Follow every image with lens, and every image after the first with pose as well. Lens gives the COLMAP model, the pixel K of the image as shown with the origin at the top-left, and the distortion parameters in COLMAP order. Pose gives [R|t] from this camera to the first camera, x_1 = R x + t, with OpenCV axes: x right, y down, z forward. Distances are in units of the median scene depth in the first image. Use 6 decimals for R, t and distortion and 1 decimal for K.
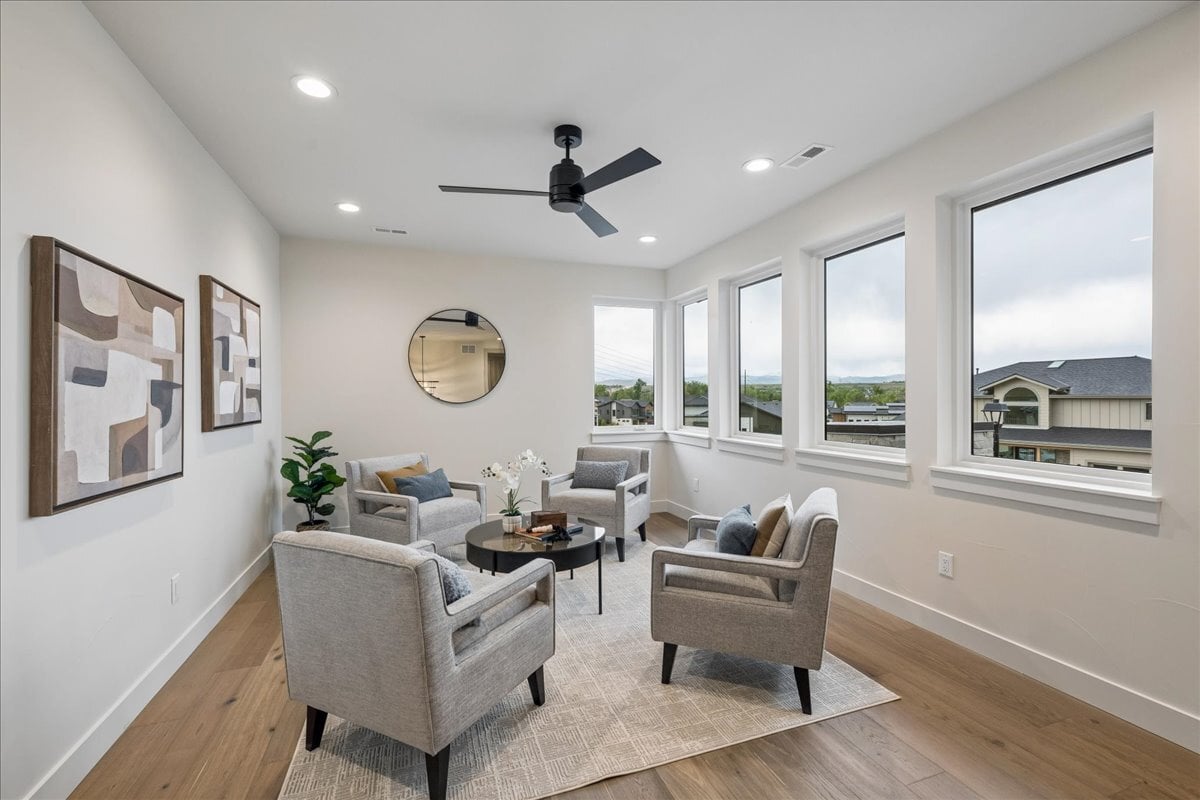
lens RADIAL K [[501.6, 0, 584.3], [0, 501.6, 400.0], [0, 0, 1]] dist [0.000710, 0.000121]
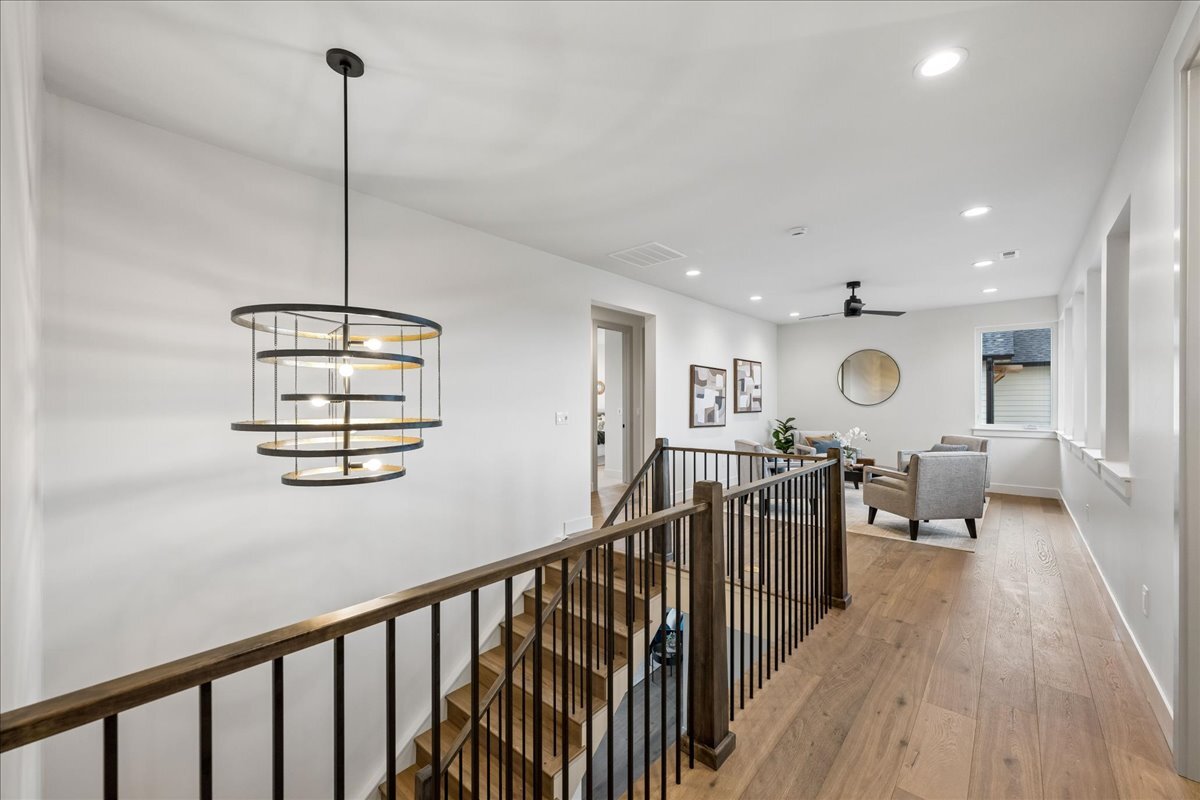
lens RADIAL K [[501.6, 0, 584.3], [0, 501.6, 400.0], [0, 0, 1]] dist [0.000710, 0.000121]
pose [[0.466438, 0.001858, -0.884552, 1.325489], [-0.008267, 0.999963, -0.002258, 0.001319], [0.884515, 0.008366, 0.466436, -1.053690]]
